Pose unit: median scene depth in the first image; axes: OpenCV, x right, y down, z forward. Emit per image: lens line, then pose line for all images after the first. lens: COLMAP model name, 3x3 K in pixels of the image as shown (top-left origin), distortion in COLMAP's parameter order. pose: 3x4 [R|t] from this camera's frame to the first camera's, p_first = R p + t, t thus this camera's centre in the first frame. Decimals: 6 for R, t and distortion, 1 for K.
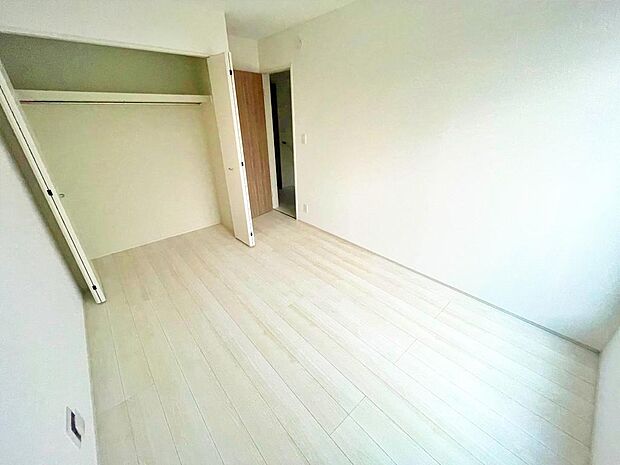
lens RADIAL K [[250.7, 0, 311.6], [0, 250.7, 231.0], [0, 0, 1]] dist [0.001817, -0.000650]
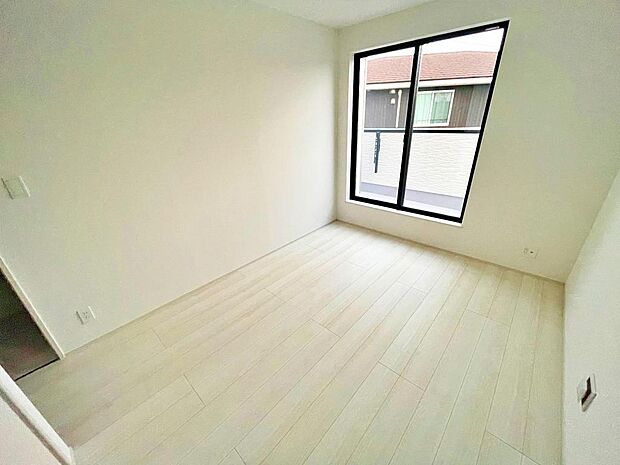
lens RADIAL K [[250.7, 0, 315.9], [0, 250.7, 232.2], [0, 0, 1]] dist [0.001817, -0.000650]
pose [[-0.117275, -0.396617, 0.910462, -0.569897], [0.459633, 0.791009, 0.403785, -0.259397], [-0.880332, 0.465832, 0.089532, 0.599314]]
